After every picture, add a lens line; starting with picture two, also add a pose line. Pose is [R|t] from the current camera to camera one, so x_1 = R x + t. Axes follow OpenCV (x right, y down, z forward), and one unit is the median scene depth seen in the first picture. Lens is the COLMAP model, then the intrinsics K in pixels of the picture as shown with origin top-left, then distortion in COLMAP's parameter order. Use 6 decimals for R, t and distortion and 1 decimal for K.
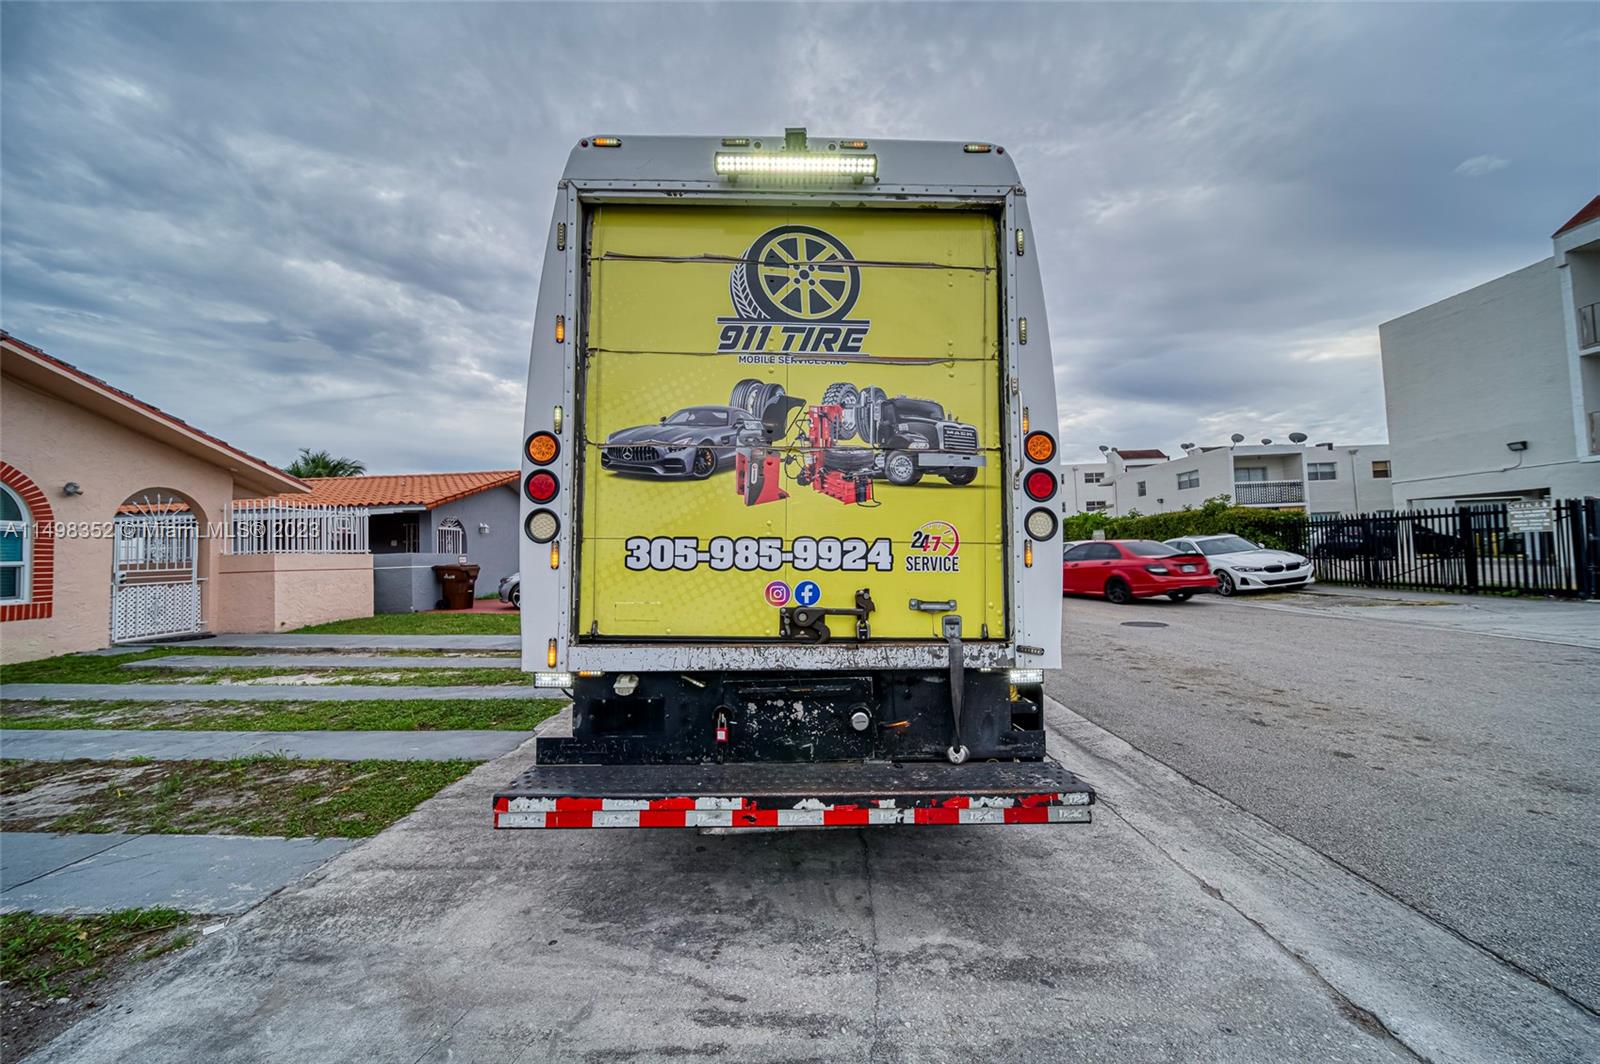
lens RADIAL K [[563.0, 0, 800.0], [0, 563.0, 532.0], [0, 0, 1]] dist [-0.001203, -0.000522]
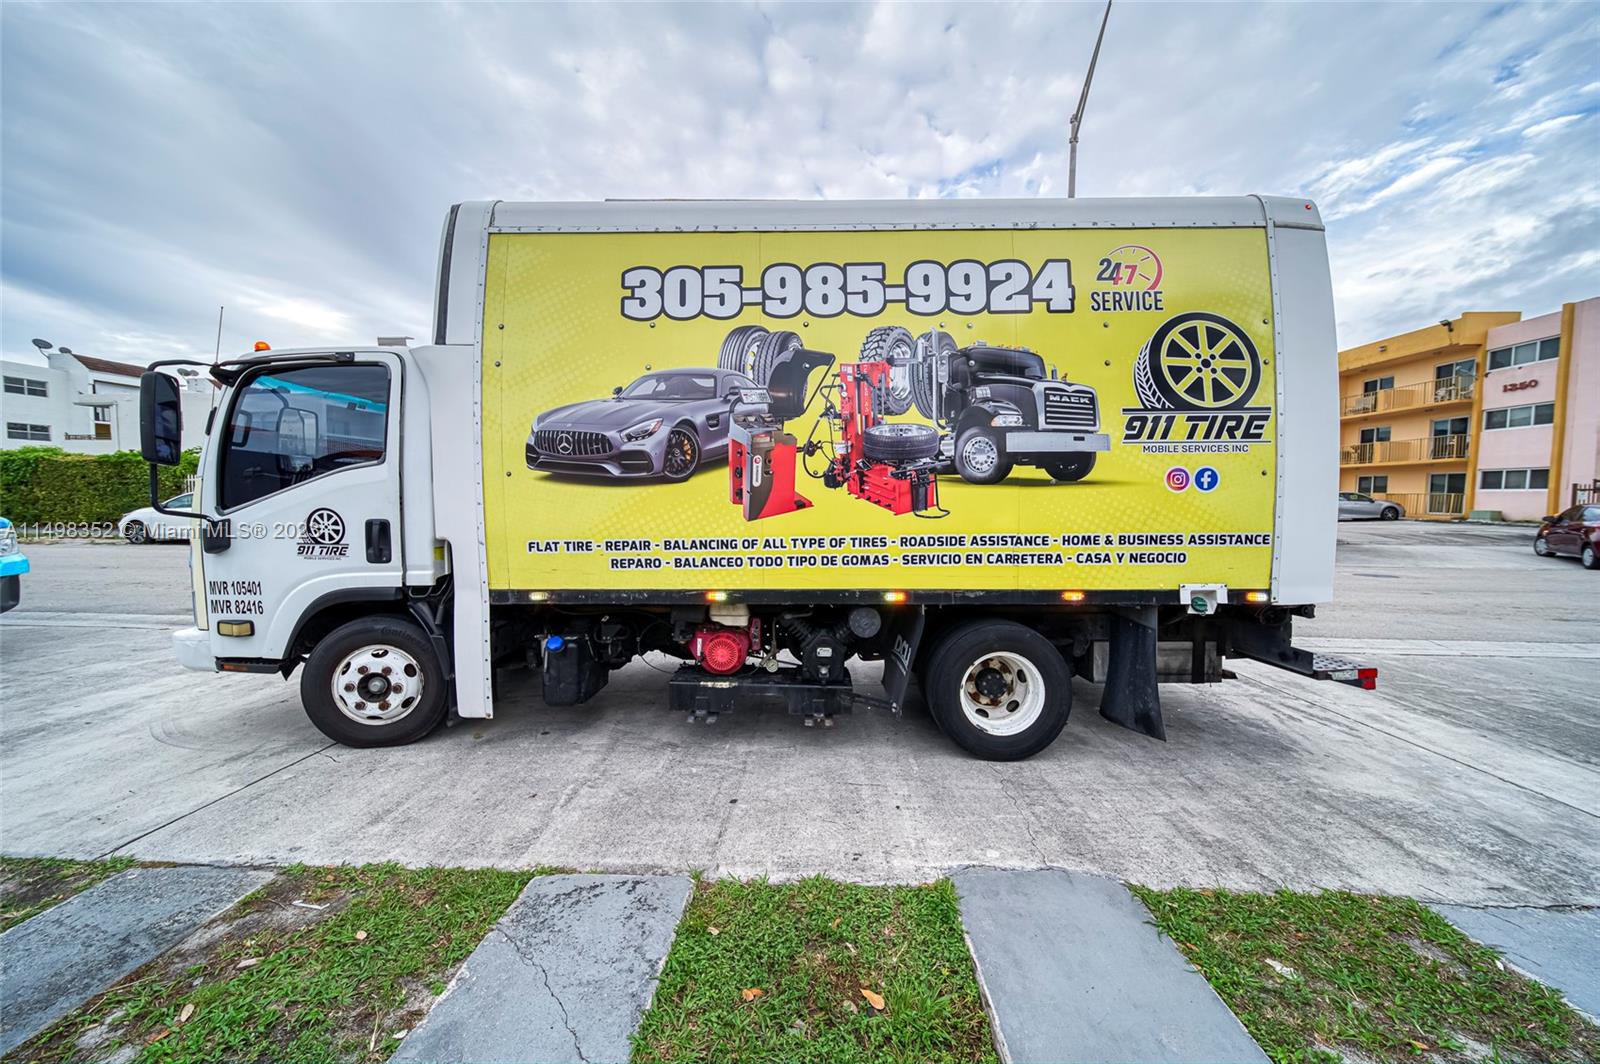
lens RADIAL K [[563.0, 0, 800.0], [0, 563.0, 532.0], [0, 0, 1]] dist [-0.001203, -0.000522]
pose [[0.042109, -0.031276, 0.998623, -1.768864], [-0.048348, 0.998275, 0.033304, 0.092643], [-0.997943, -0.049684, 0.040525, 2.091935]]
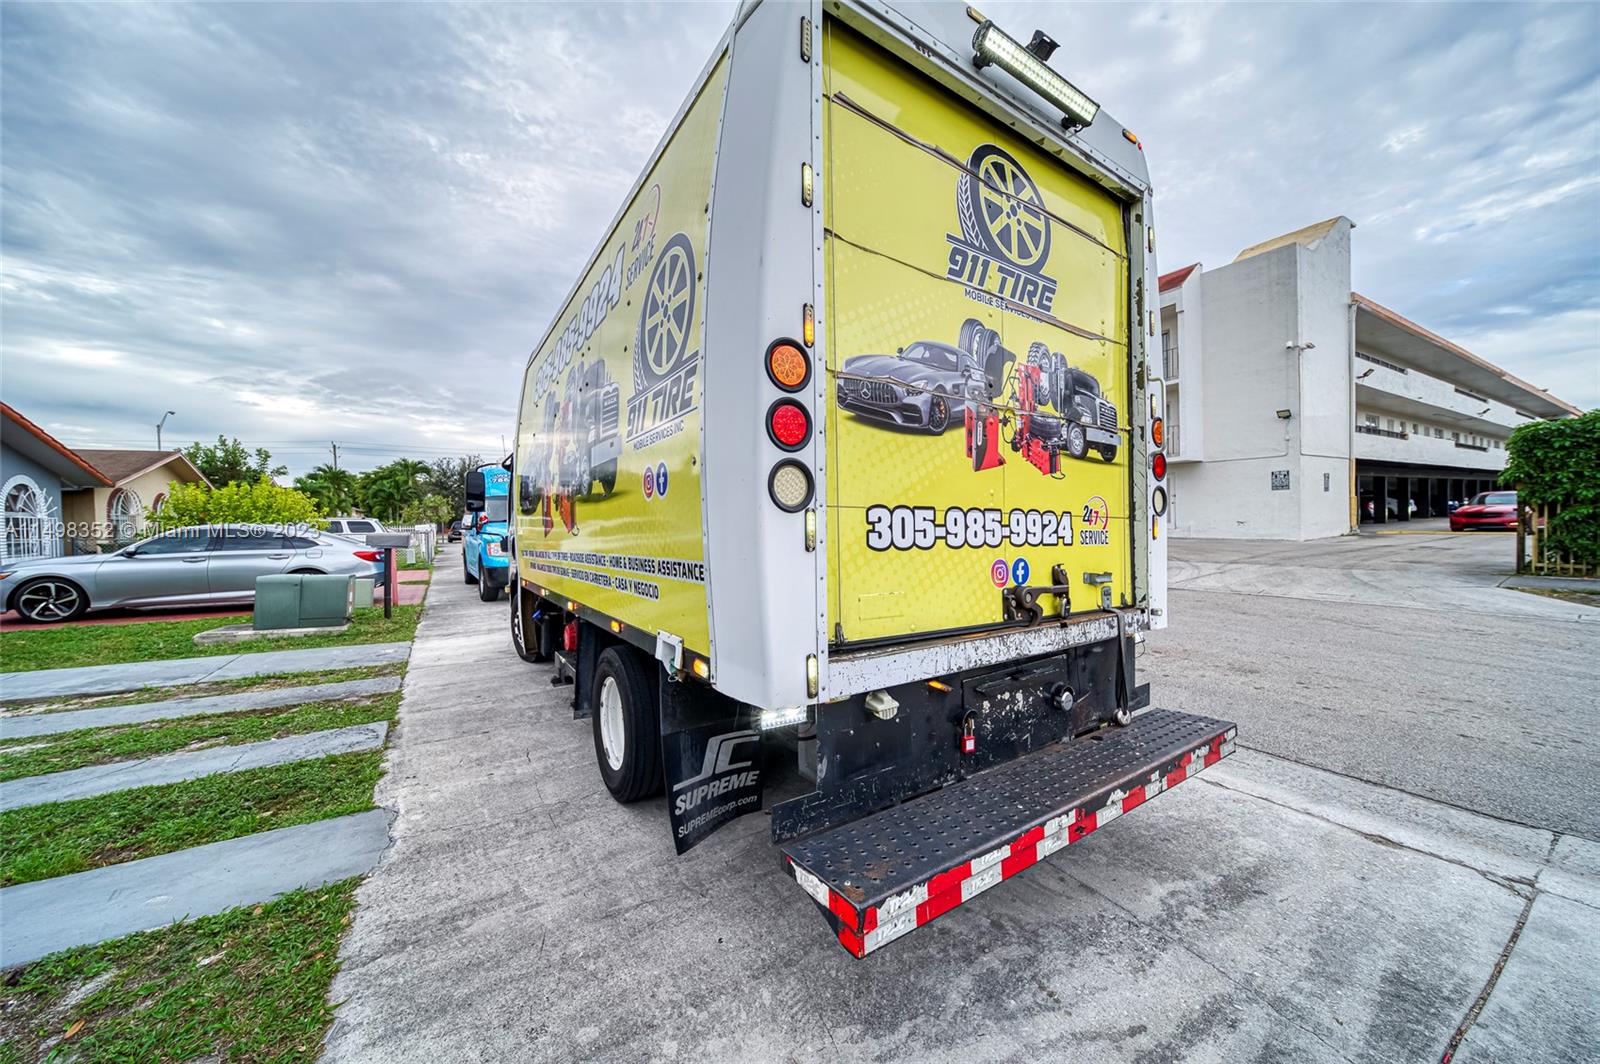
lens RADIAL K [[563.0, 0, 800.0], [0, 563.0, 532.0], [0, 0, 1]] dist [-0.001203, -0.000522]
pose [[0.846191, -0.005375, 0.532852, -0.763990], [-0.019159, 0.998996, 0.040503, 0.015322], [-0.532535, -0.044483, 0.845238, 0.423053]]
